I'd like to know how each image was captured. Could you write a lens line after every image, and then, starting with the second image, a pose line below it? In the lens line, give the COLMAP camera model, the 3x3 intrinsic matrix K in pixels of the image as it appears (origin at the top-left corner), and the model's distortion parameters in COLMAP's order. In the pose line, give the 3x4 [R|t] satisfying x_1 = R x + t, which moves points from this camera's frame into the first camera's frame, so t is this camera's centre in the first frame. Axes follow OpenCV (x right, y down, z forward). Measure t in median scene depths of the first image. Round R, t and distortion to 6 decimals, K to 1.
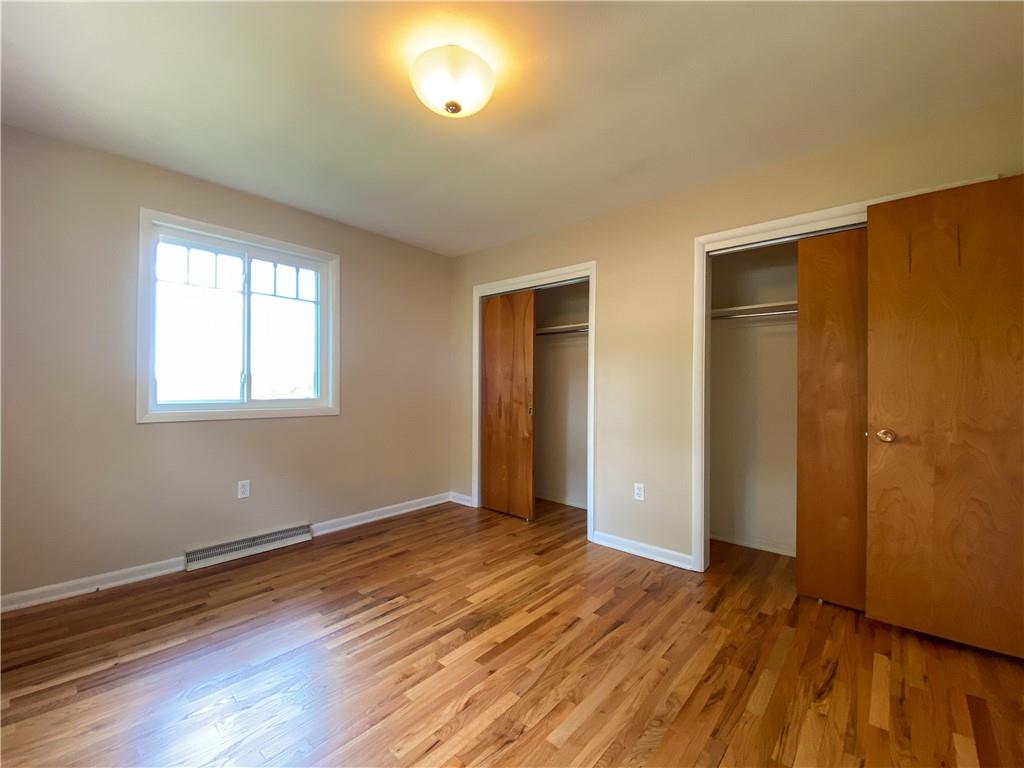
lens RADIAL K [[421.0, 0, 512.0], [0, 421.0, 384.0], [0, 0, 1]] dist [-0.013020, -0.000470]
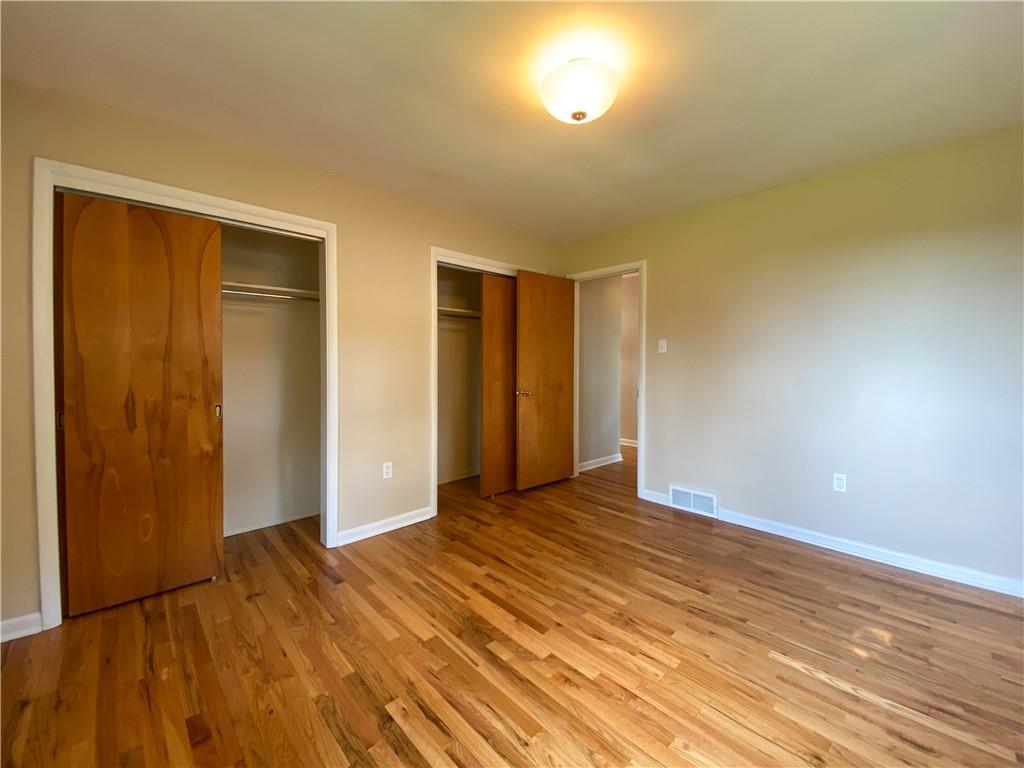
lens RADIAL K [[438.8, 0, 509.0], [0, 438.8, 392.3], [0, 0, 1]] dist [-0.000543, -0.000137]
pose [[0.101844, -0.093147, 0.990430, -0.910607], [0.007173, 0.995650, 0.092901, -0.031494], [-0.994774, -0.002357, 0.102069, 0.791003]]
